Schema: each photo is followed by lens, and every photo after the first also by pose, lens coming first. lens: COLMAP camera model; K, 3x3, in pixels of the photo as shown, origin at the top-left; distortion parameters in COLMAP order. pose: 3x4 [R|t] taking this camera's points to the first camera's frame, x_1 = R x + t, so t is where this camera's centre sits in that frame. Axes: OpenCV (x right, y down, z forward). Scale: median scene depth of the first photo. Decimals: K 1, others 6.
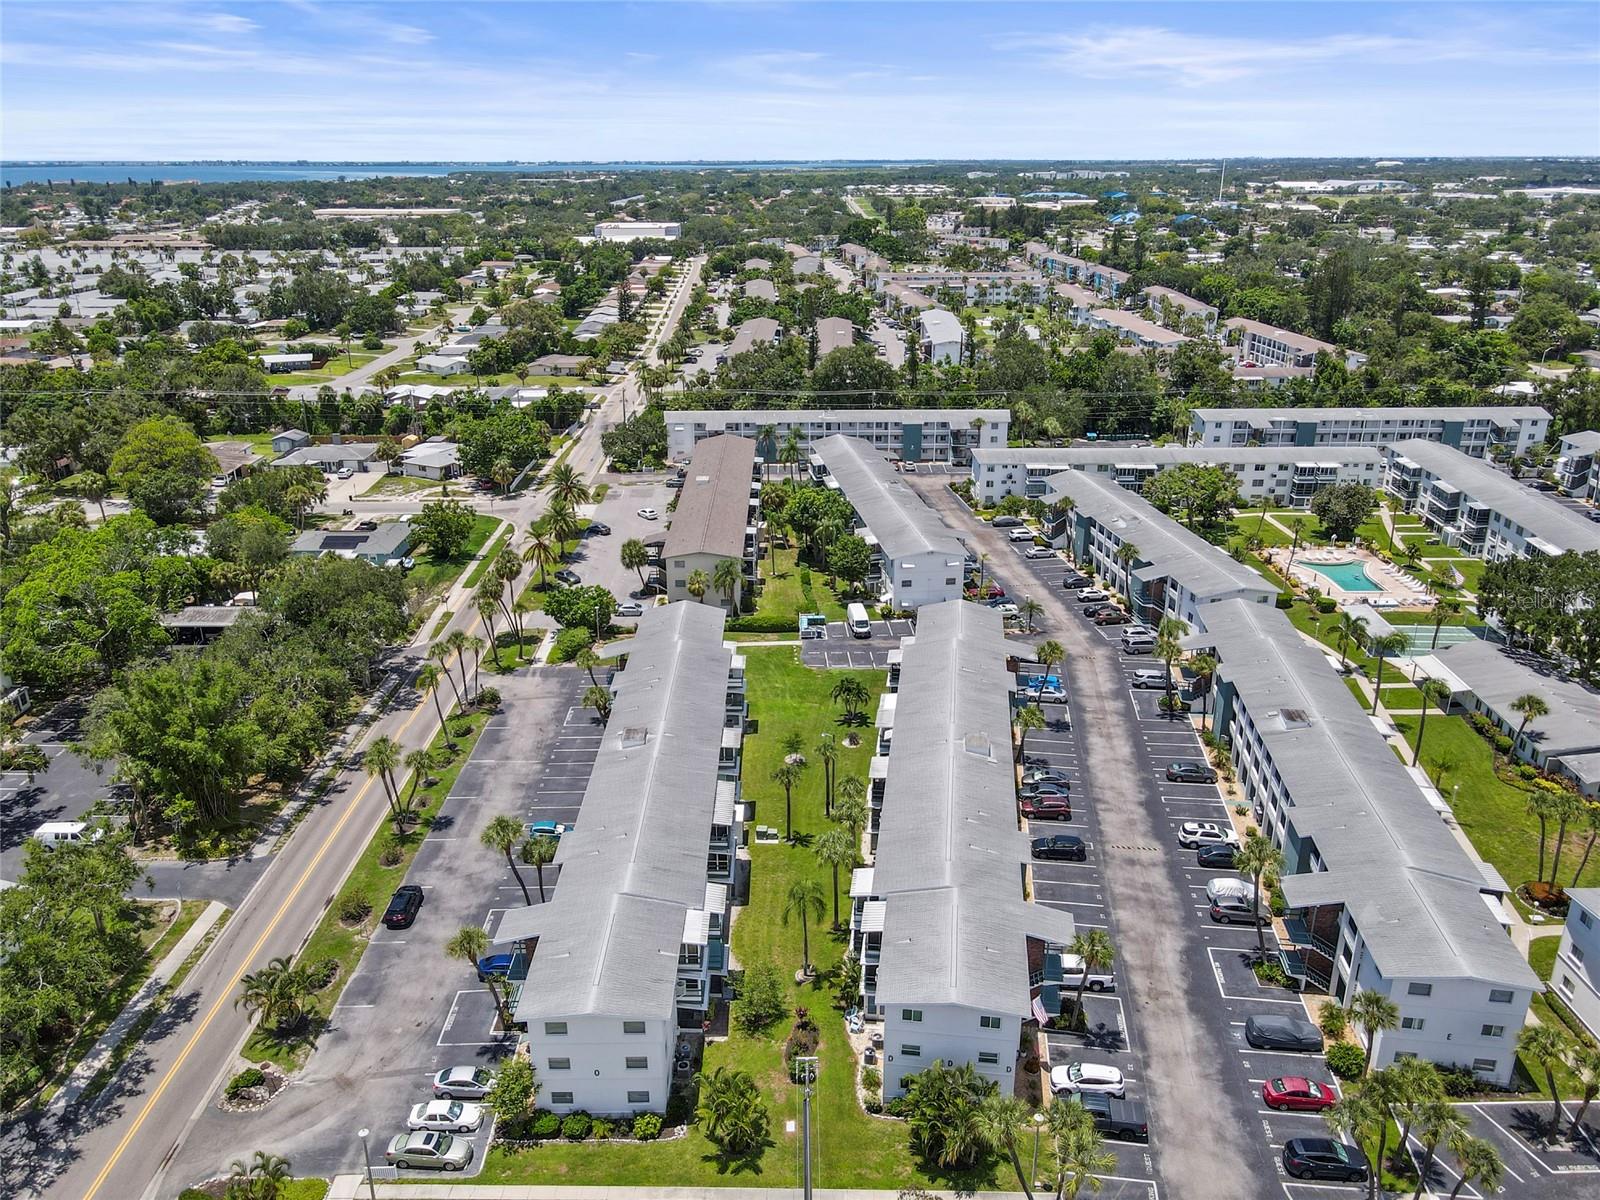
lens RADIAL K [[1185.2, 0, 797.8], [0, 1185.2, 597.5], [0, 0, 1]] dist [0.000189, 0.026805]
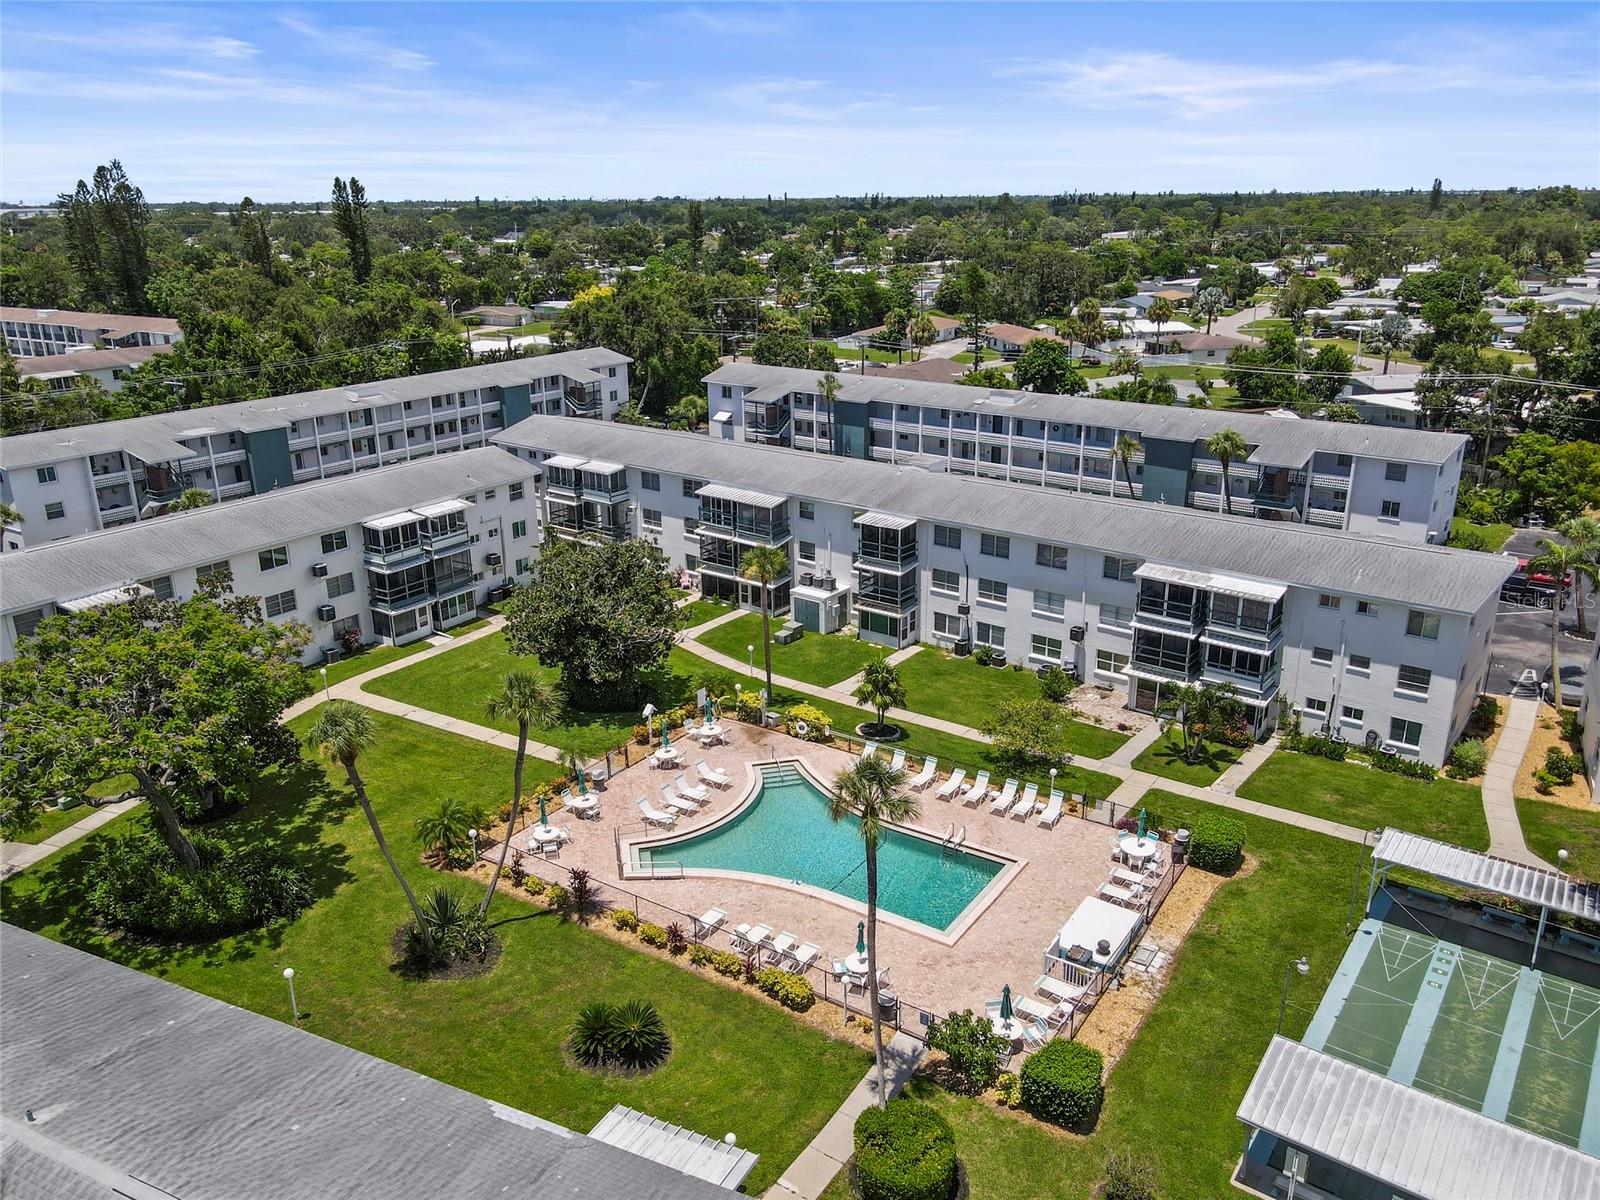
lens RADIAL K [[1184.6, 0, 797.0], [0, 1184.6, 603.8], [0, 0, 1]] dist [-0.009971, 0.047054]
pose [[0.551365, -0.273090, 0.788301, 0.216593], [0.299132, 0.946791, 0.118772, -0.097402], [-0.778792, 0.170319, 0.603717, 0.721596]]
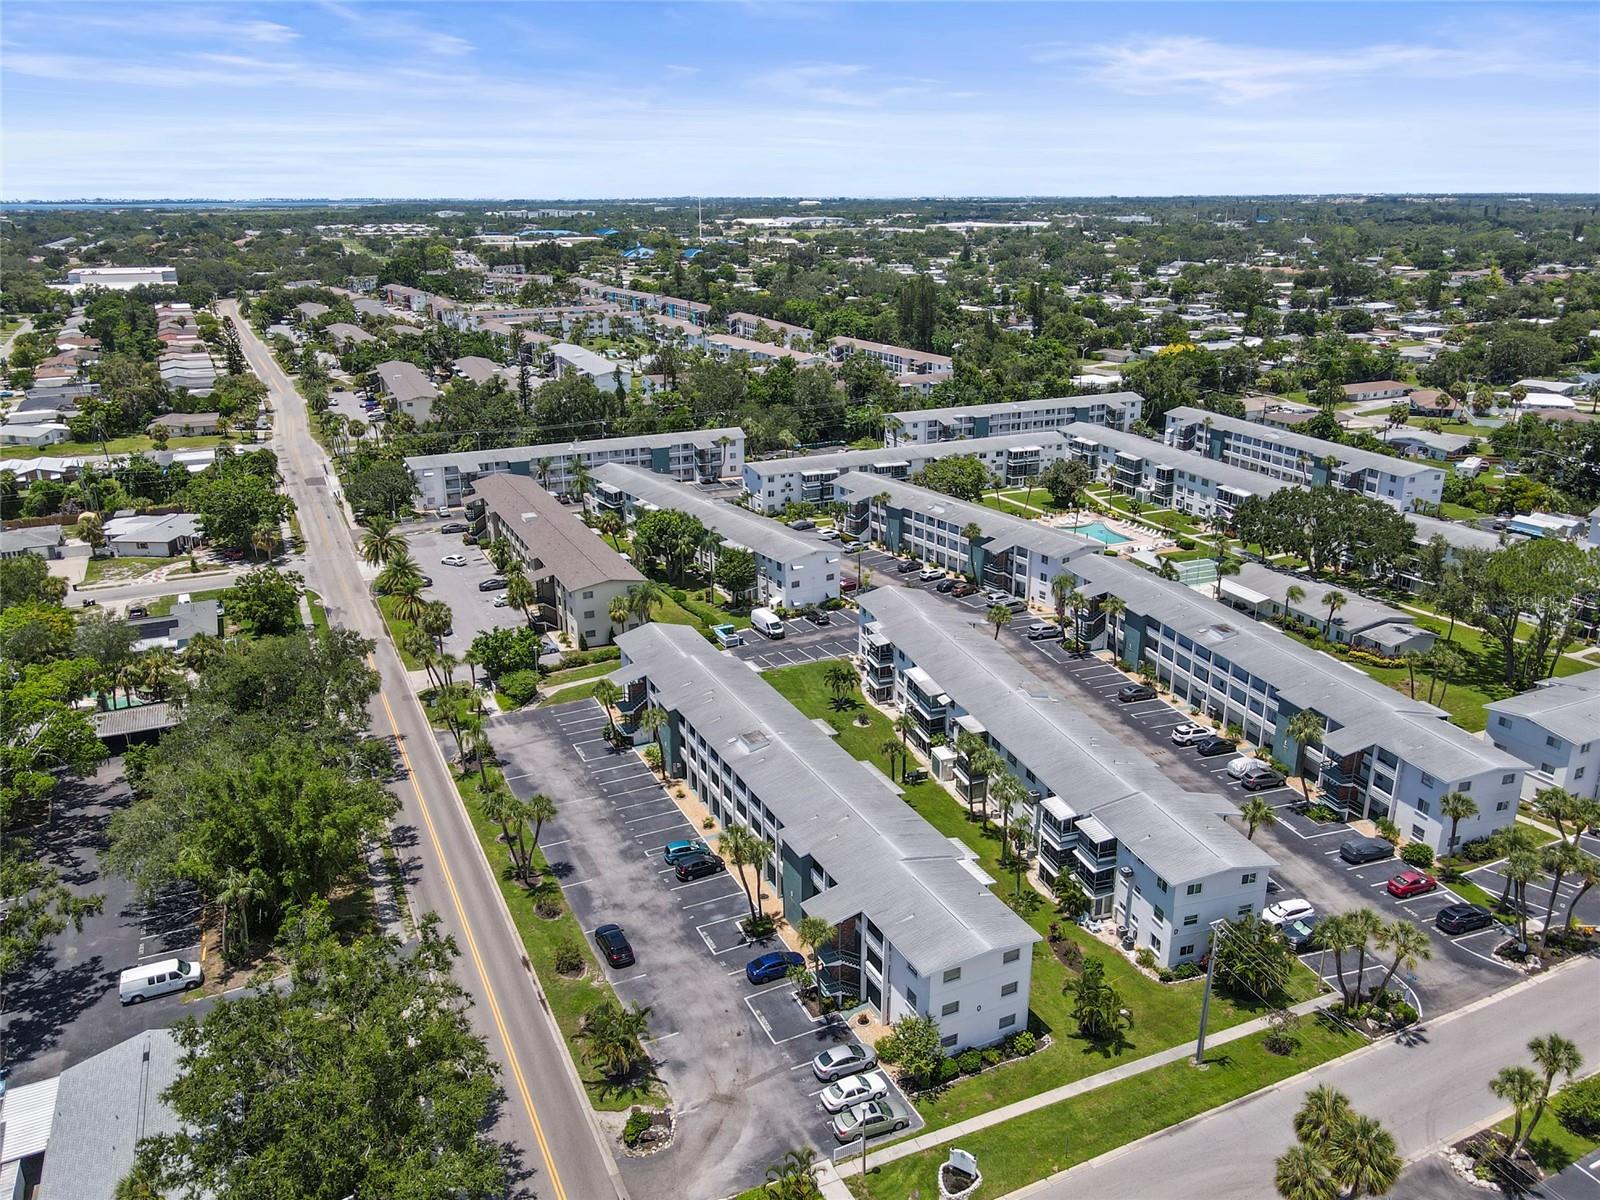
lens RADIAL K [[1184.6, 0, 797.0], [0, 1184.6, 603.8], [0, 0, 1]] dist [-0.009971, 0.047054]
pose [[0.906600, -0.139372, 0.398312, -0.270024], [0.149002, 0.988813, 0.006847, -0.001134], [-0.394810, 0.053142, 0.917225, 0.014999]]
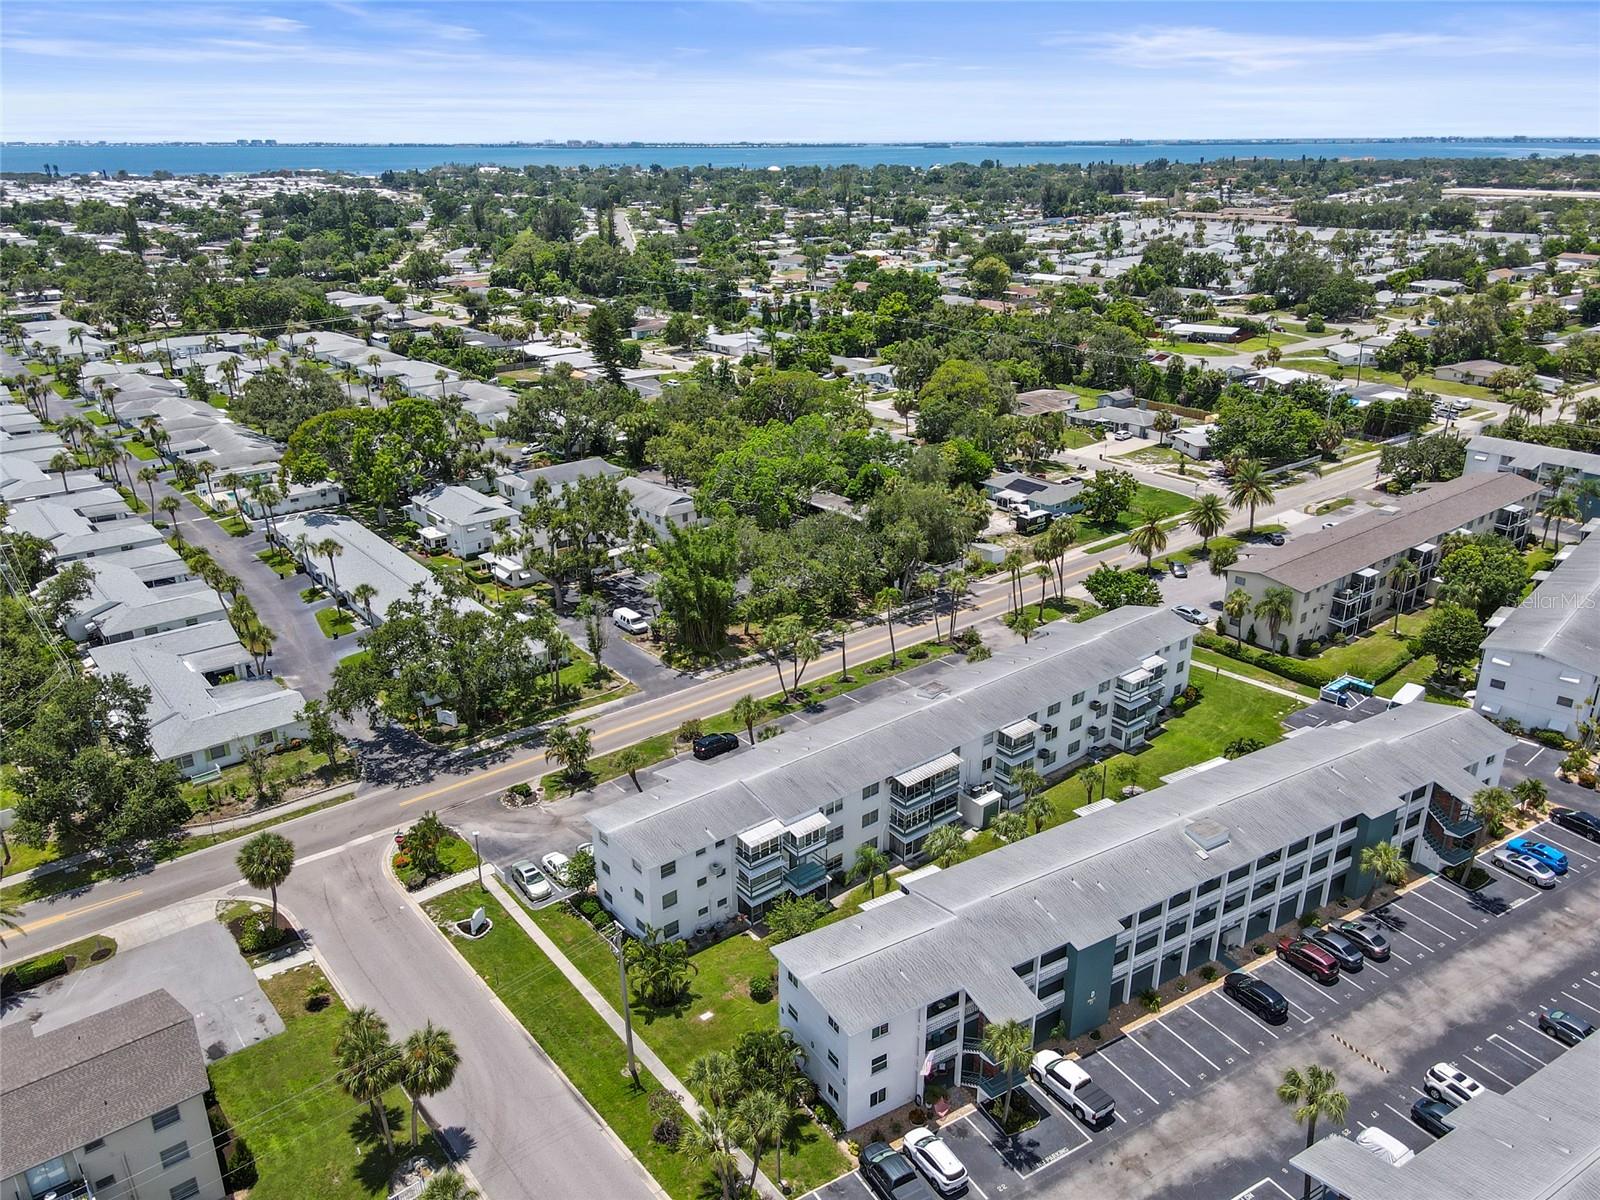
lens RADIAL K [[1174.7, 0, 799.8], [0, 1174.7, 628.6], [0, 0, 1]] dist [0.008198, 0.001942]
pose [[0.627308, 0.301817, -0.717907, 0.280679], [-0.270741, 0.948865, 0.162341, -0.038620], [0.730194, 0.092529, 0.676945, 0.109907]]
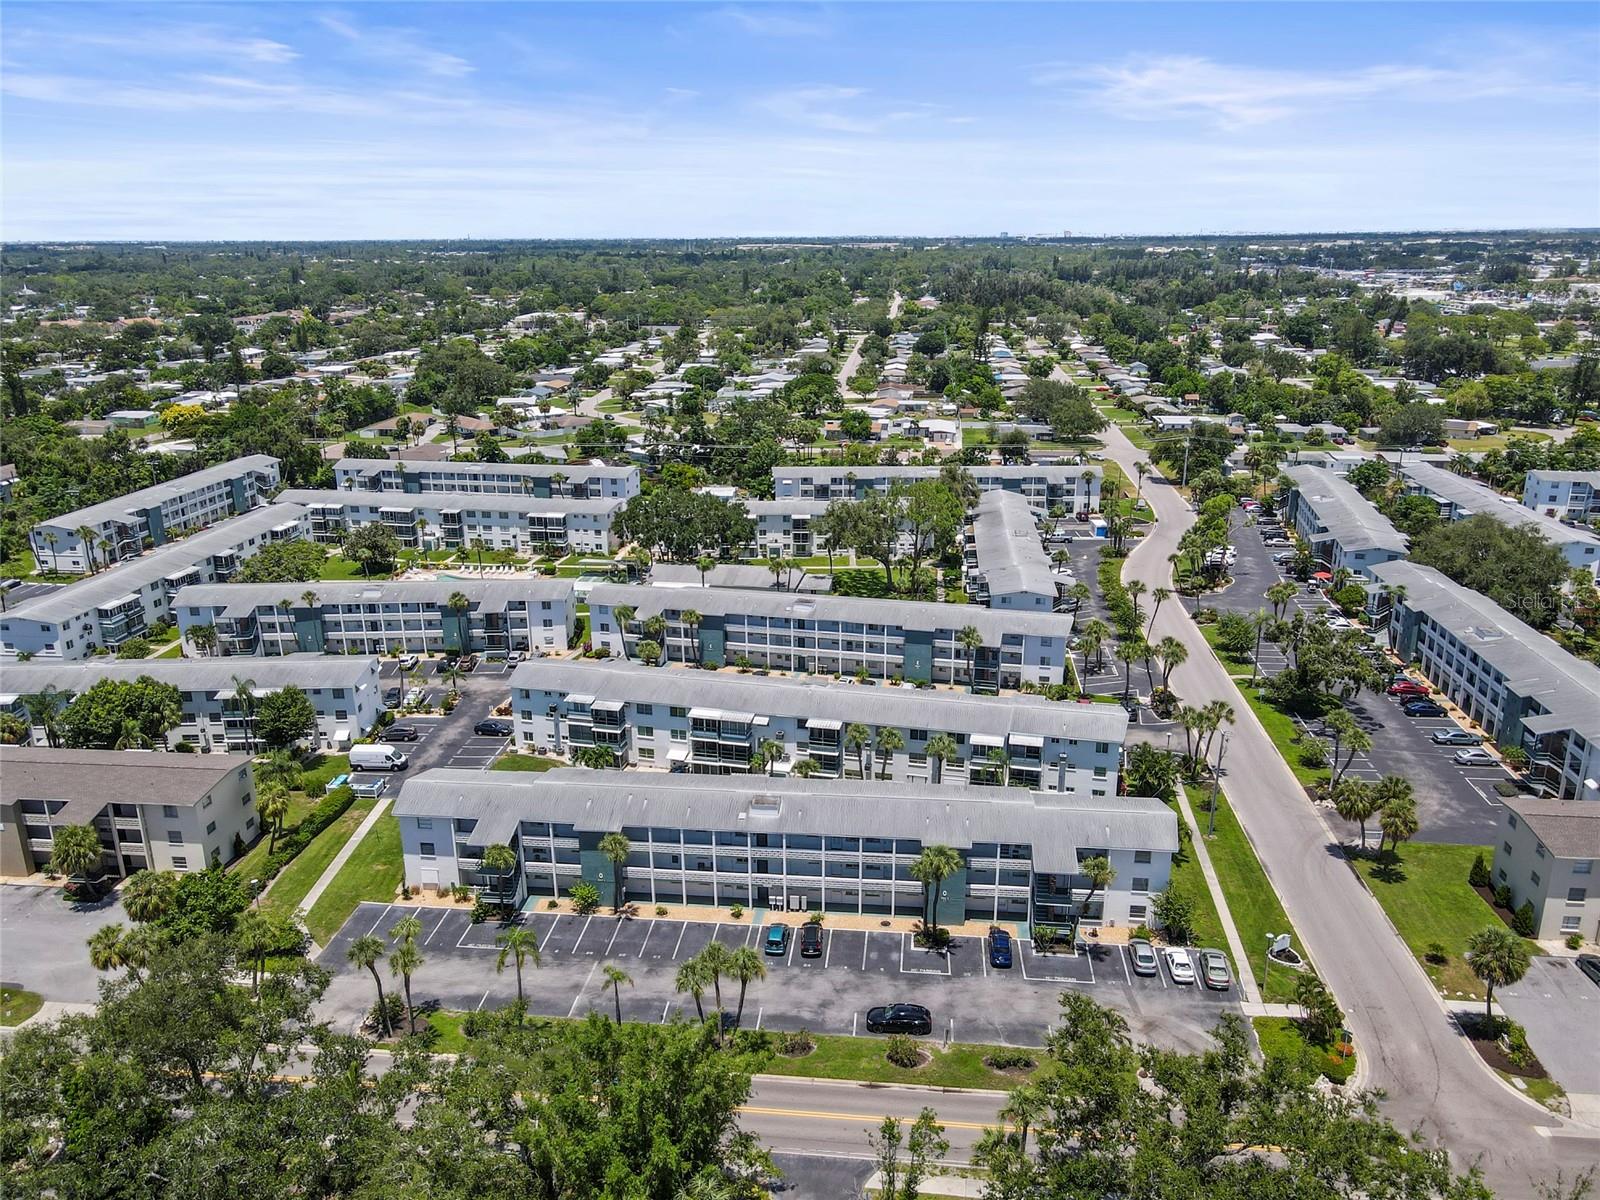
lens RADIAL K [[1184.6, 0, 797.0], [0, 1184.6, 603.8], [0, 0, 1]] dist [-0.009971, 0.047054]
pose [[0.115377, -0.296448, 0.948054, -0.562617], [0.354920, 0.903727, 0.239394, -0.145503], [-0.927750, 0.308863, 0.209485, 0.385165]]
